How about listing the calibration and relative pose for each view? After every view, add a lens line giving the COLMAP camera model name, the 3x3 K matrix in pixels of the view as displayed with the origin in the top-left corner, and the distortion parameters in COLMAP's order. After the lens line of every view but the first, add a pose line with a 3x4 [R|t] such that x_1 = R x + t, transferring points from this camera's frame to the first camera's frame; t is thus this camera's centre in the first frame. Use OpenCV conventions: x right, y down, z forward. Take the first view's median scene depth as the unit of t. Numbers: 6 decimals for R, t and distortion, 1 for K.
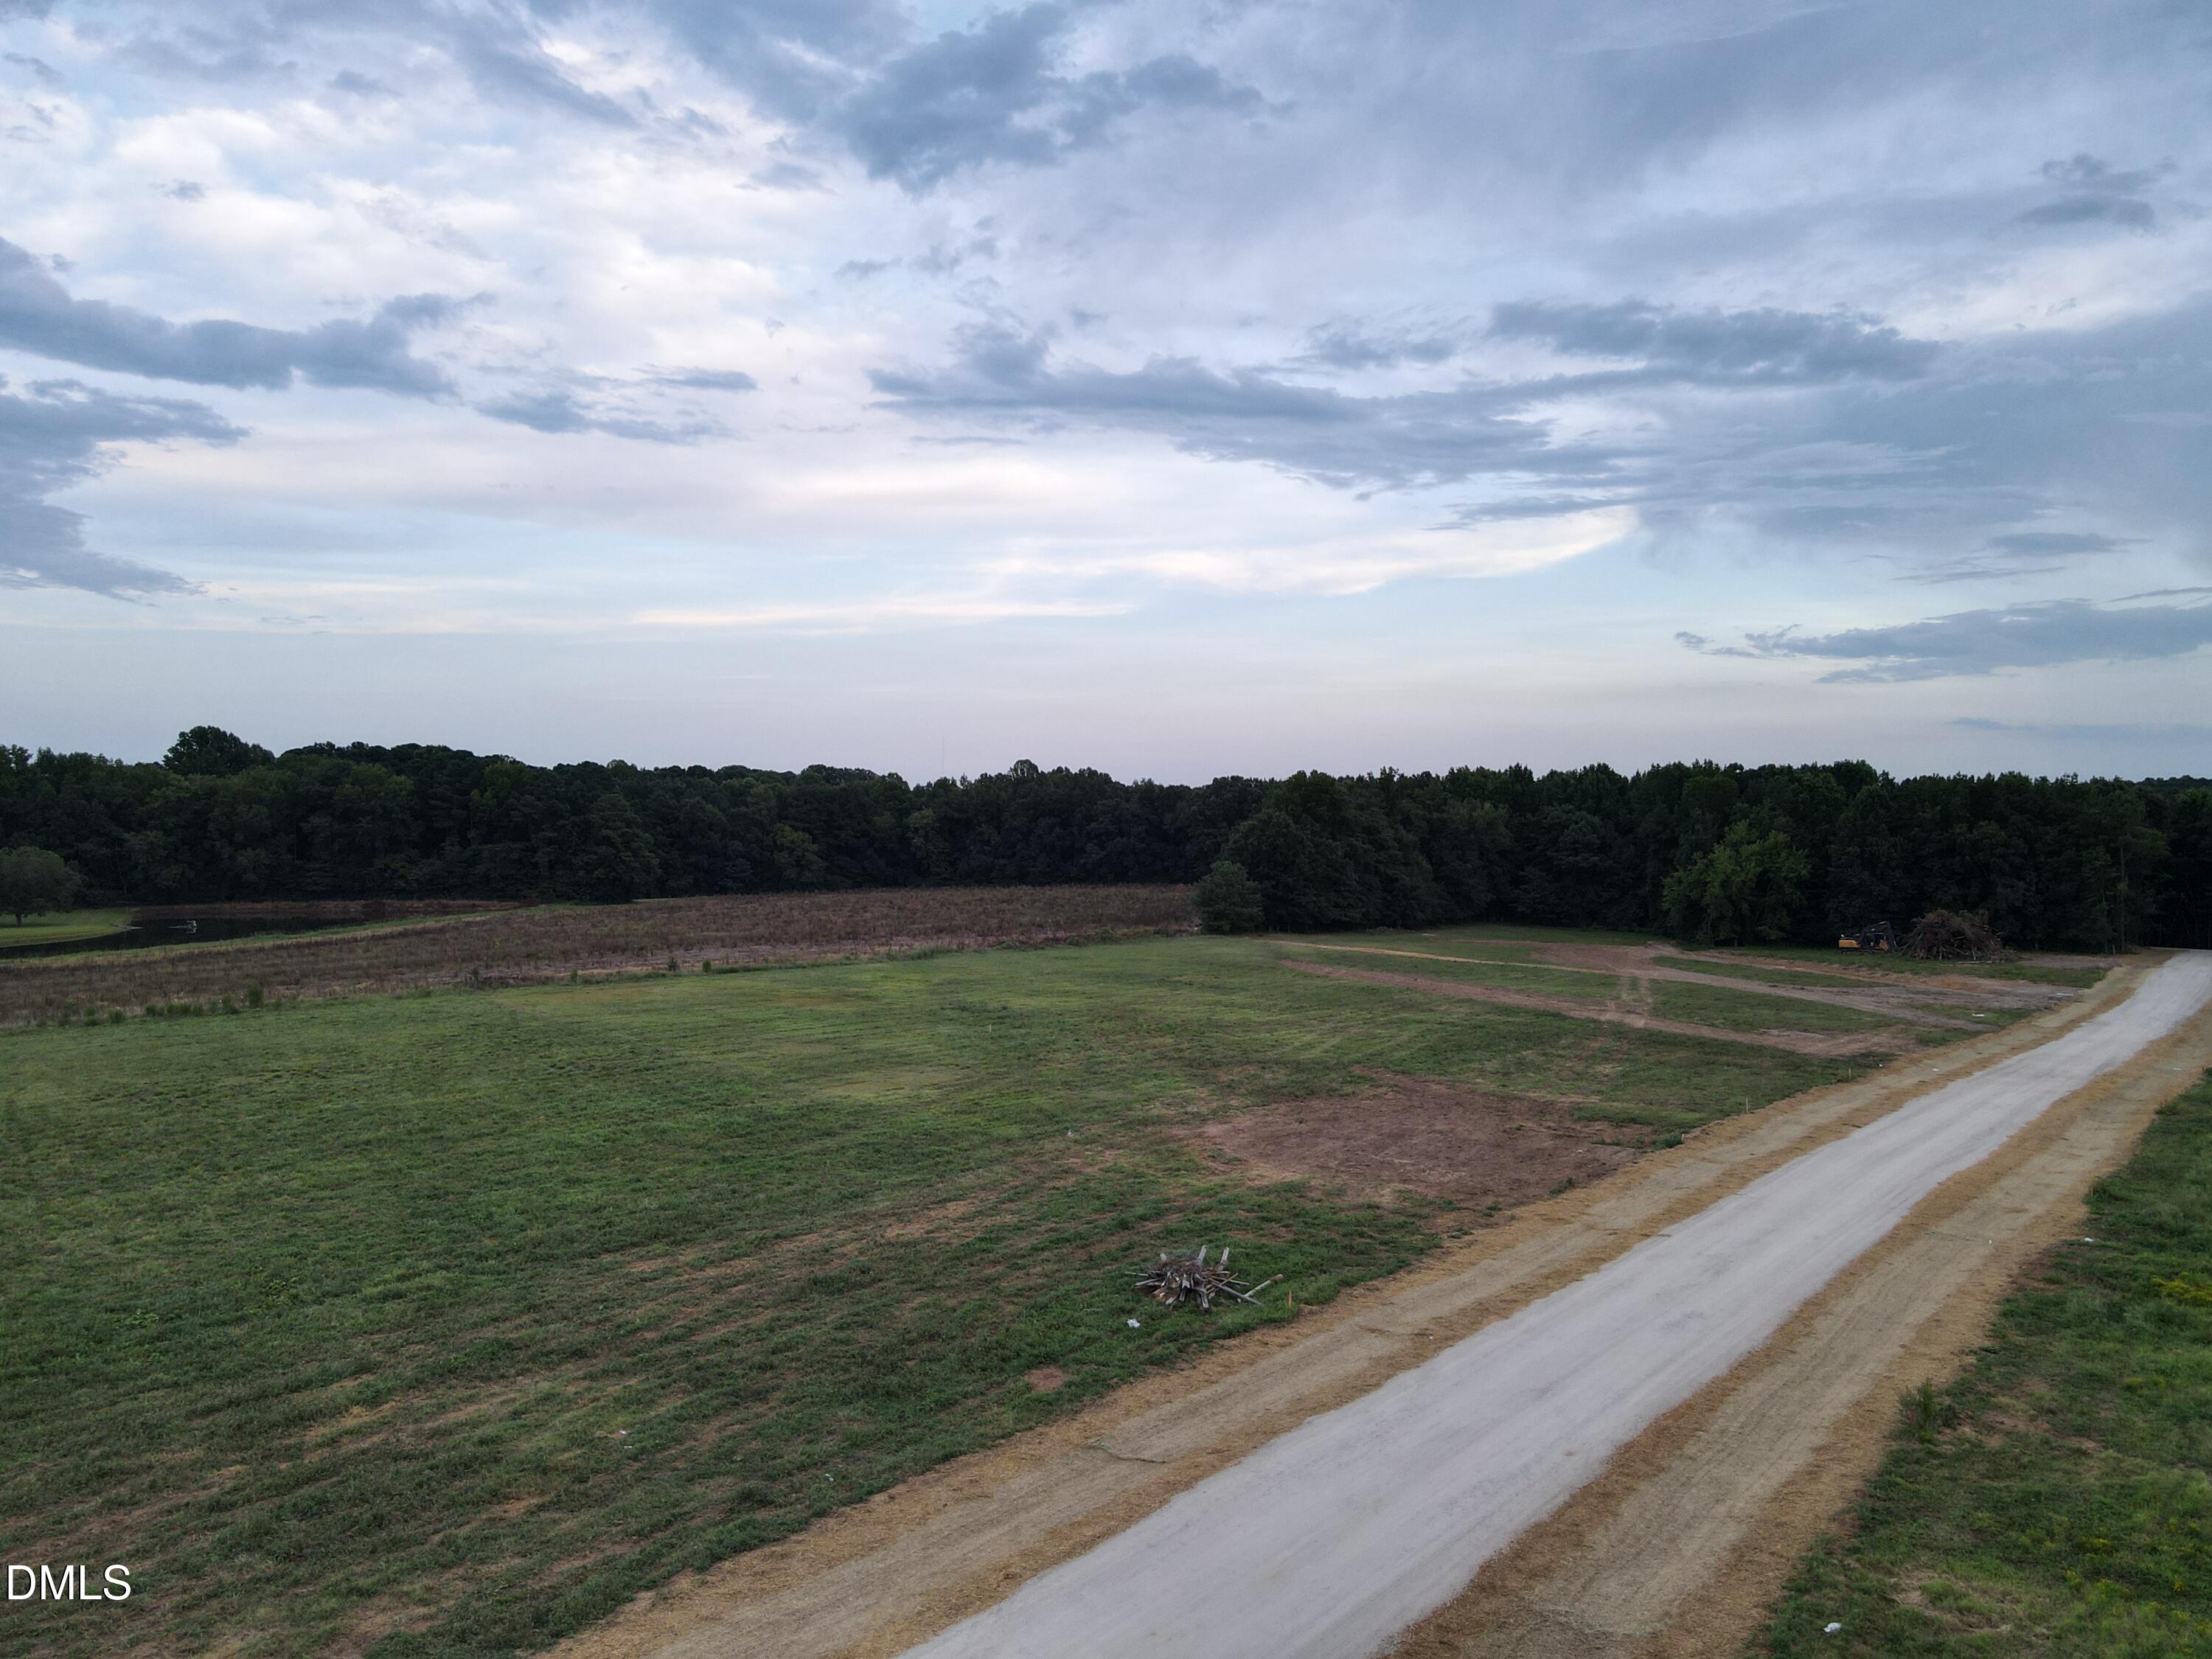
lens RADIAL K [[1636.3, 0, 1114.7], [0, 1636.3, 814.7], [0, 0, 1]] dist [0.003761, 0.033470]
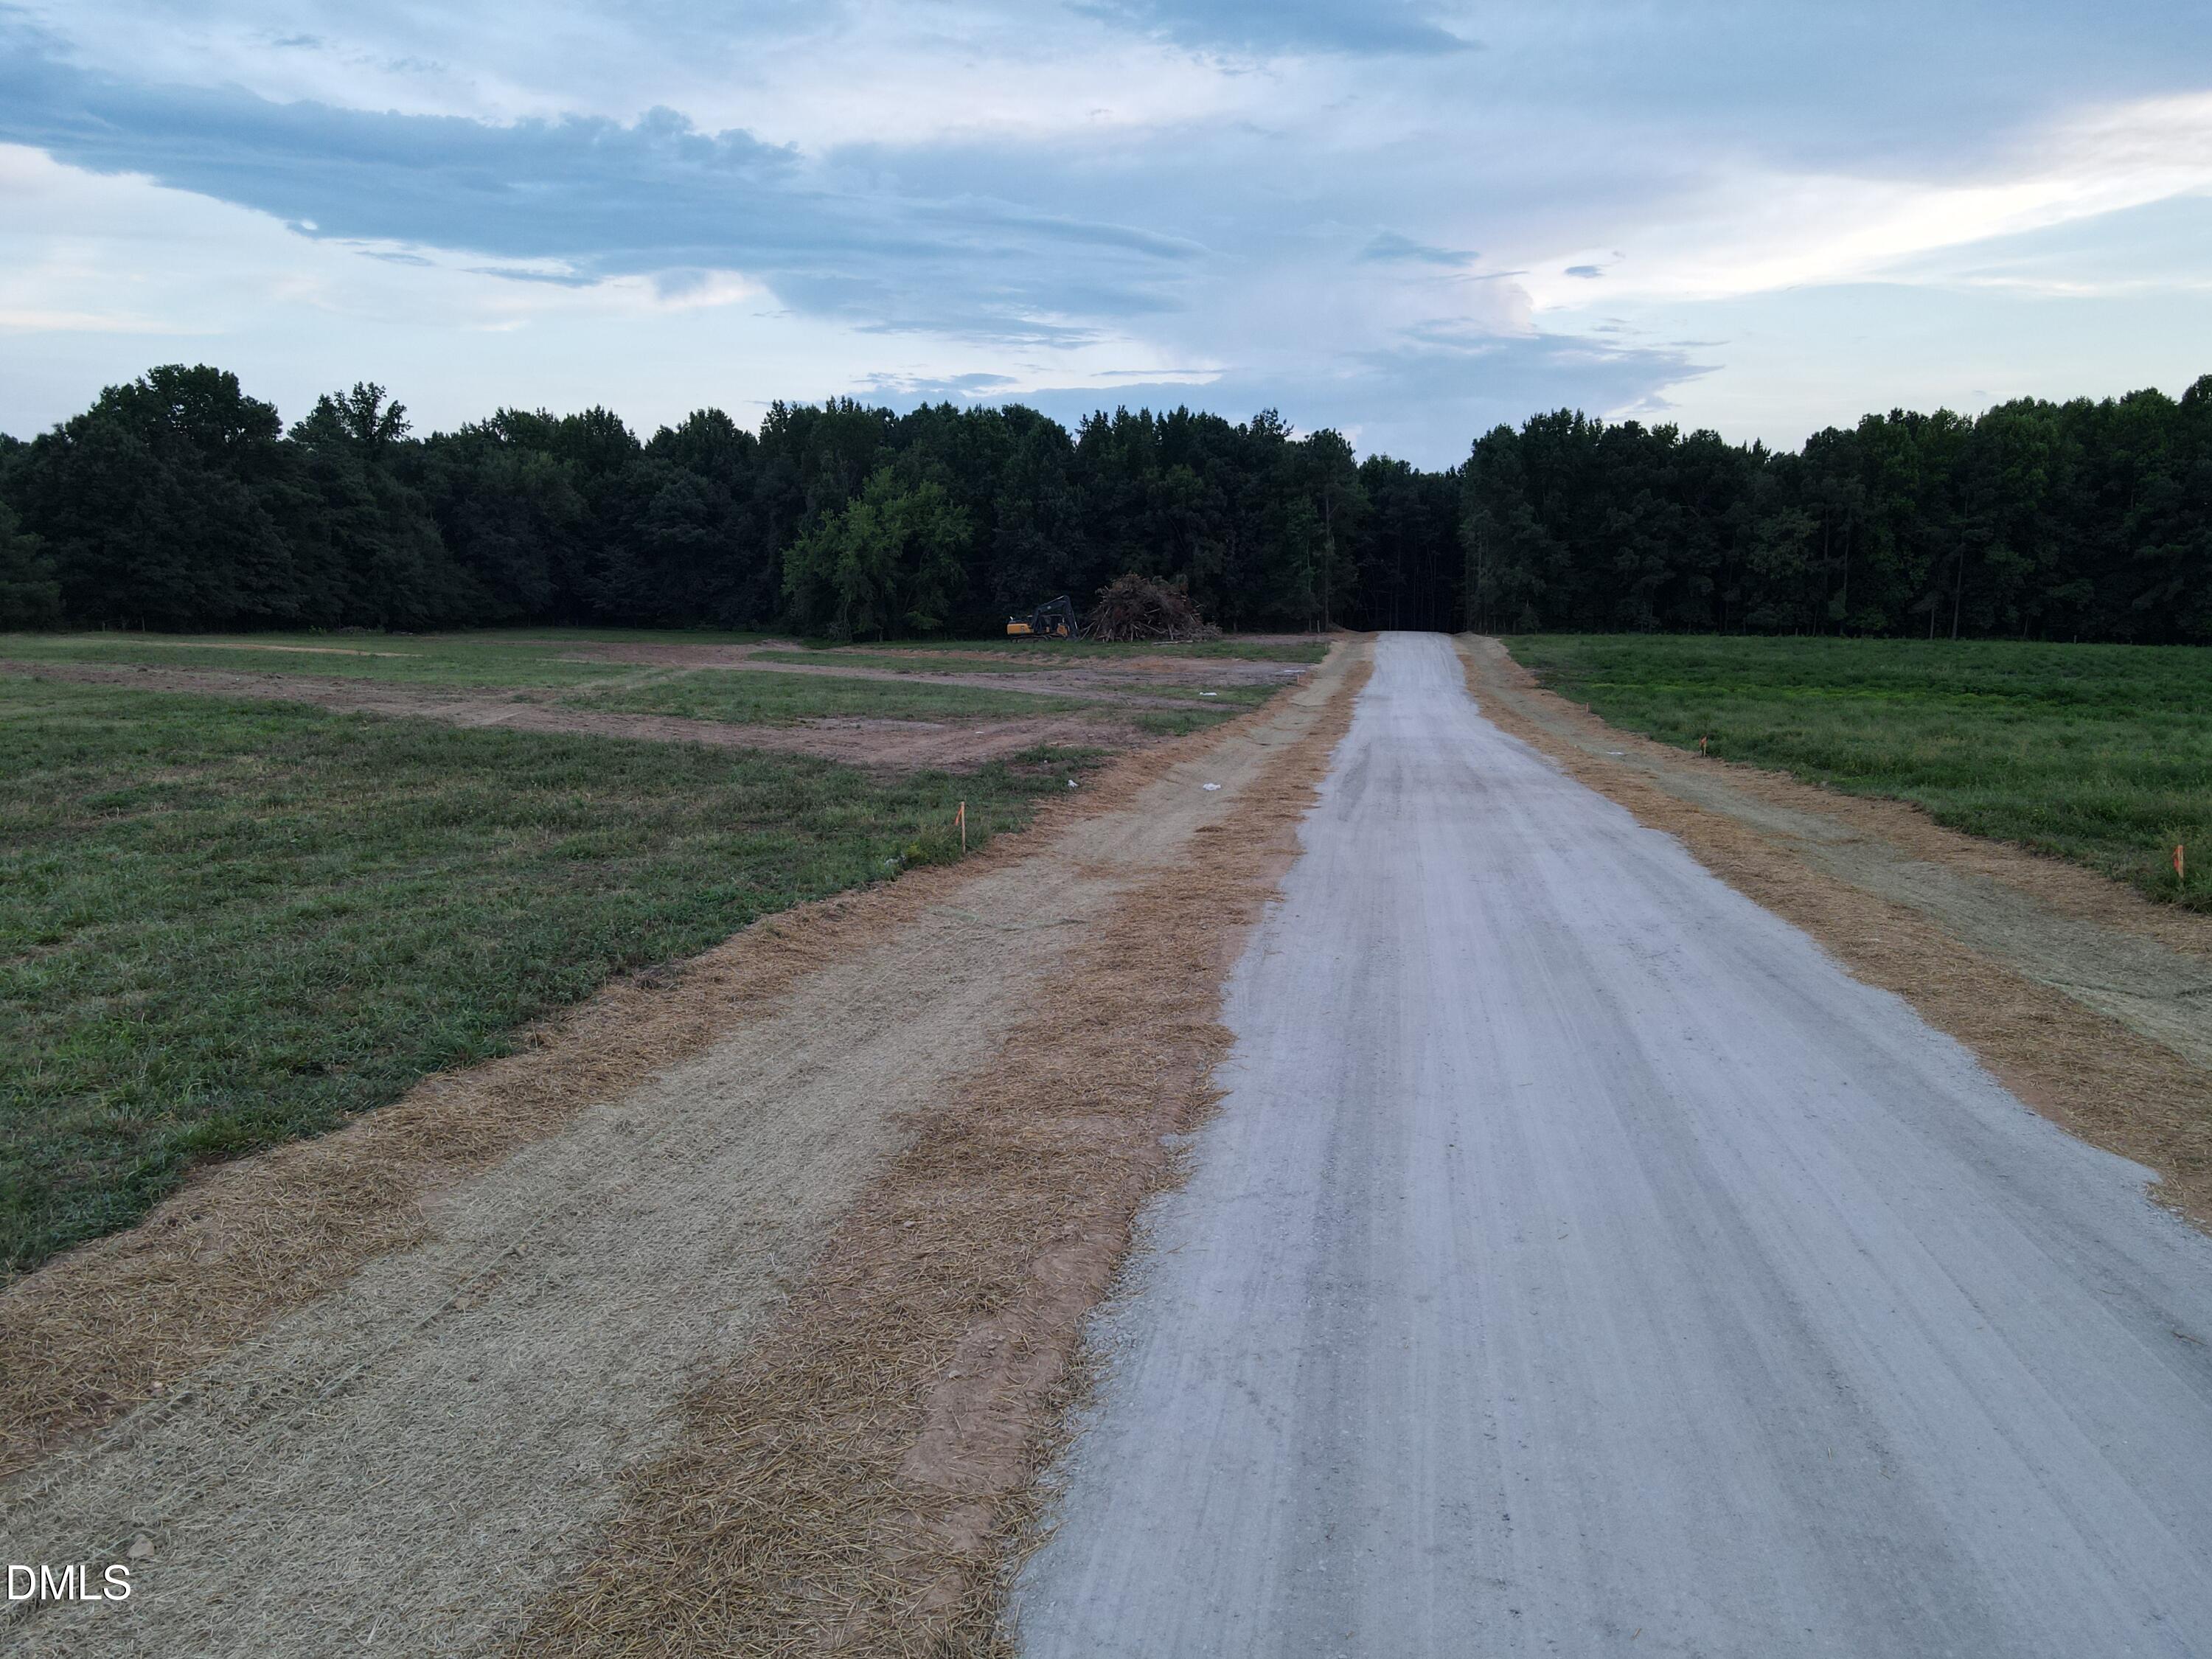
lens RADIAL K [[1636.3, 0, 1115.7], [0, 1636.3, 819.5], [0, 0, 1]] dist [0.003761, 0.033470]
pose [[0.890358, -0.074156, 0.449181, 0.121732], [0.003715, 0.987795, 0.155712, 0.039960], [-0.455246, -0.136971, 0.879767, 0.262213]]
